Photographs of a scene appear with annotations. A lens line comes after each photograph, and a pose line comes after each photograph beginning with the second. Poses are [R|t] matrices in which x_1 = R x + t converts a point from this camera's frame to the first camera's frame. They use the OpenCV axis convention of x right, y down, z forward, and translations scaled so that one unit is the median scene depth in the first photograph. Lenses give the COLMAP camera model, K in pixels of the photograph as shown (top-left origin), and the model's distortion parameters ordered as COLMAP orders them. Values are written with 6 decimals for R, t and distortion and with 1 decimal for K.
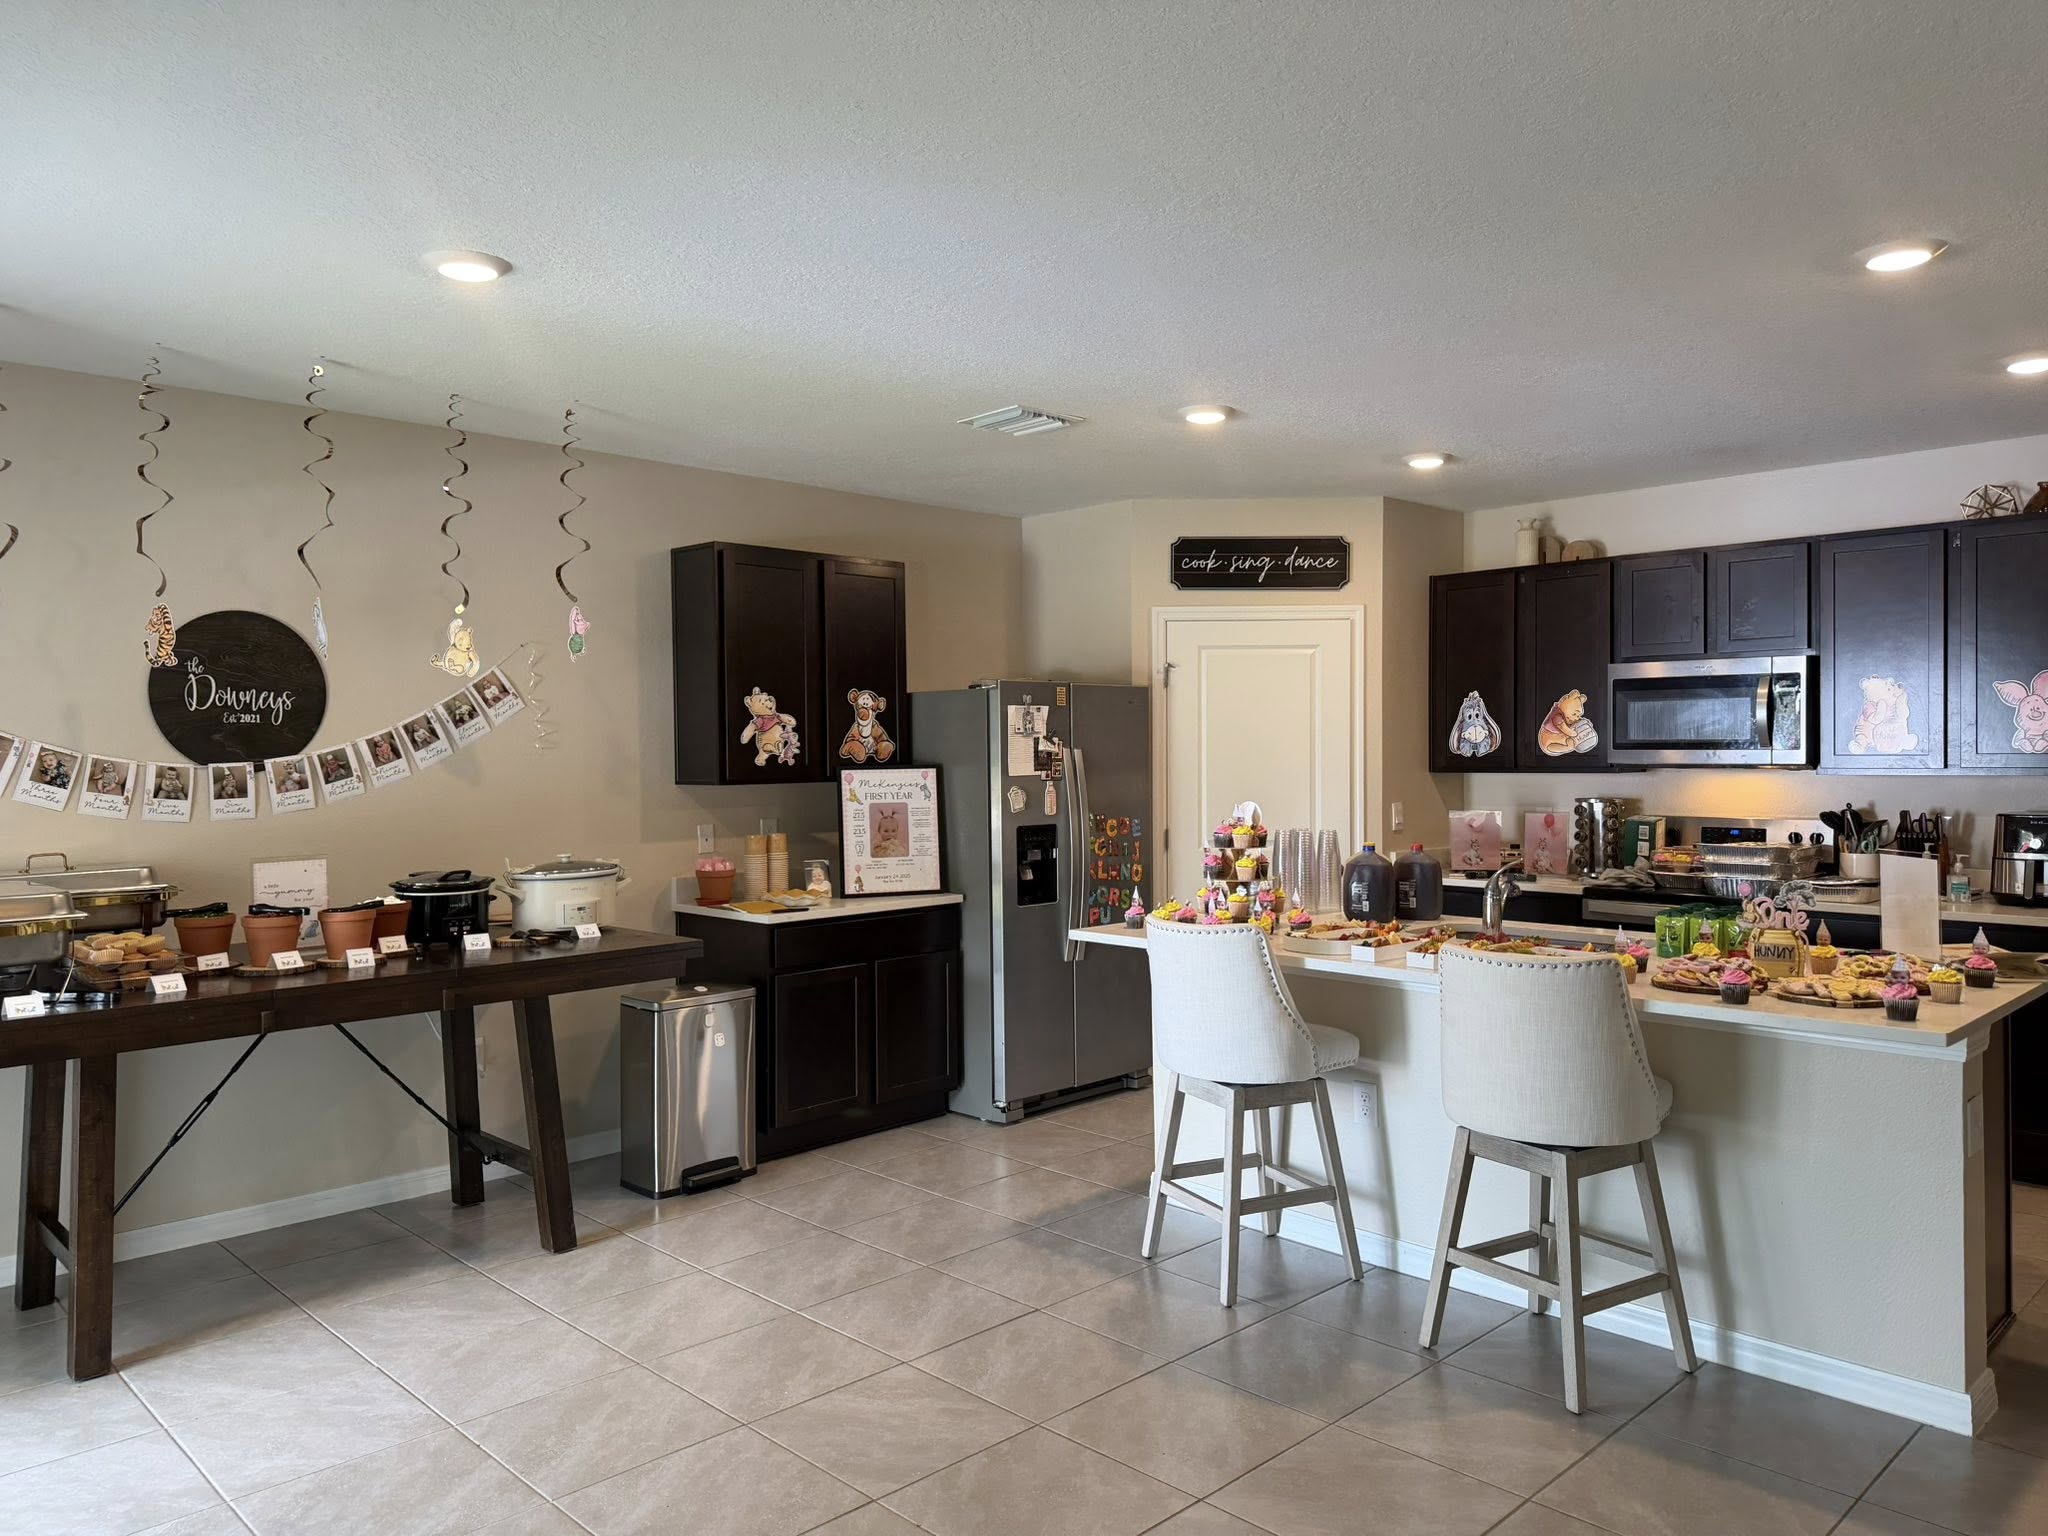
lens RADIAL K [[1435.9, 0, 1024.0], [0, 1435.9, 768.0], [0, 0, 1]] dist [0.067773, -0.098961]
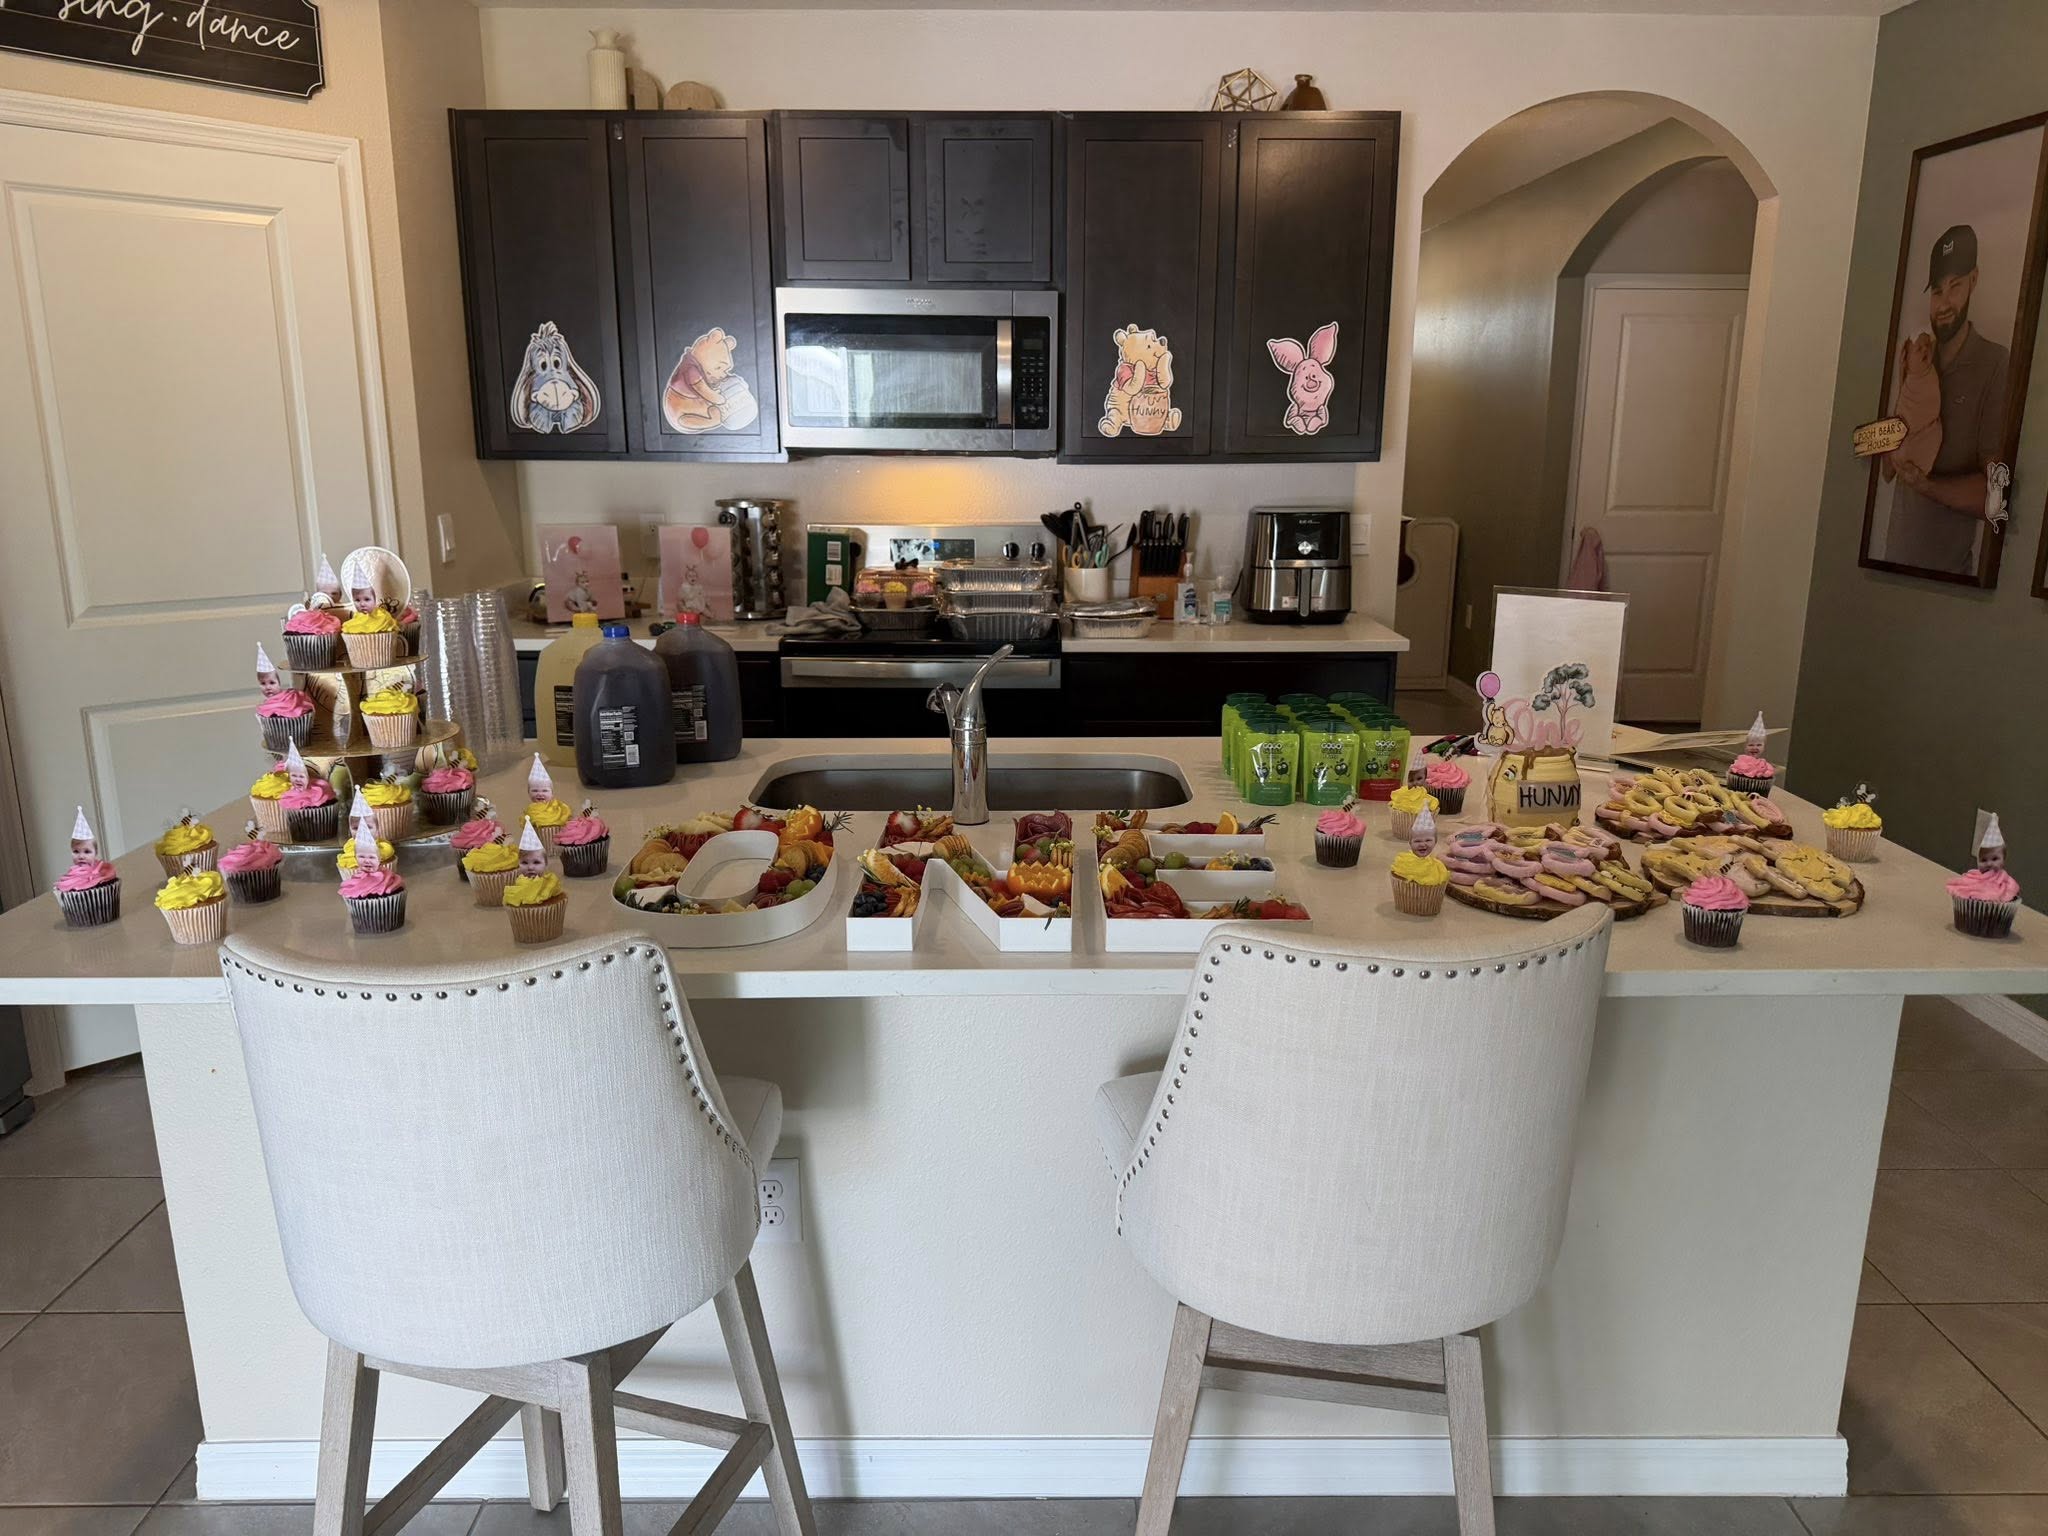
lens RADIAL K [[1435.9, 0, 1024.0], [0, 1435.9, 768.0], [0, 0, 1]] dist [0.067773, -0.098961]
pose [[0.687825, -0.157062, 0.708681, -0.009392], [0.000353, 0.976382, 0.216050, -0.002289], [-0.725877, -0.148354, 0.671635, 0.461369]]
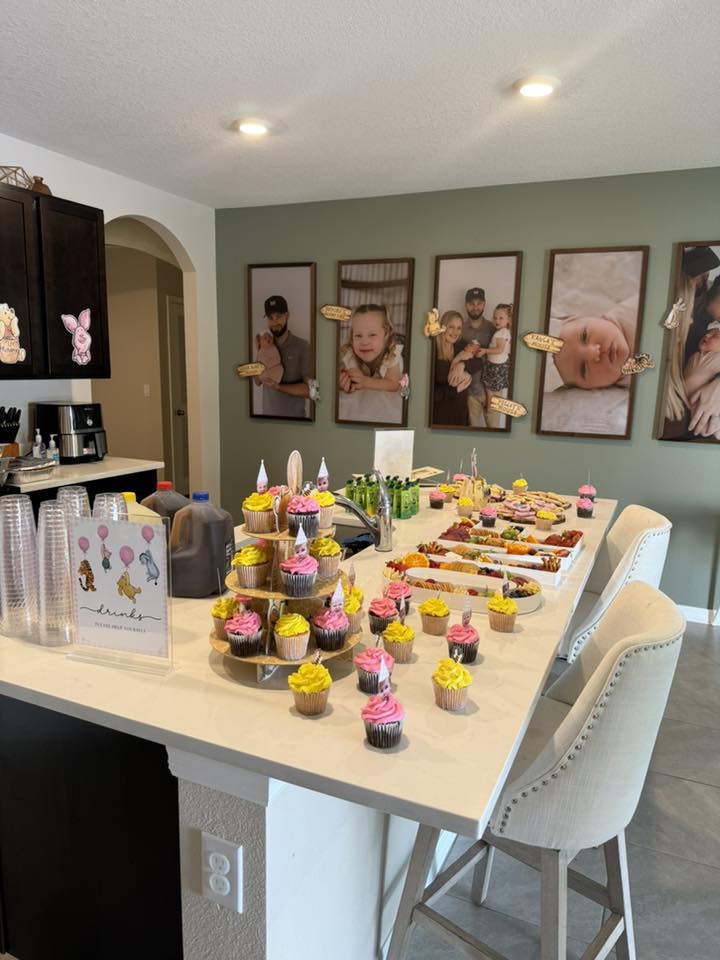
lens RADIAL K [[673.1, 0, 360.0], [0, 673.1, 480.0], [0, 0, 1]] dist [0.067773, -0.098961]
pose [[-0.351538, -0.153614, 0.923485, -0.087072], [-0.011123, 0.987062, 0.159955, -0.006807], [-0.936108, 0.045958, -0.348698, 0.827031]]
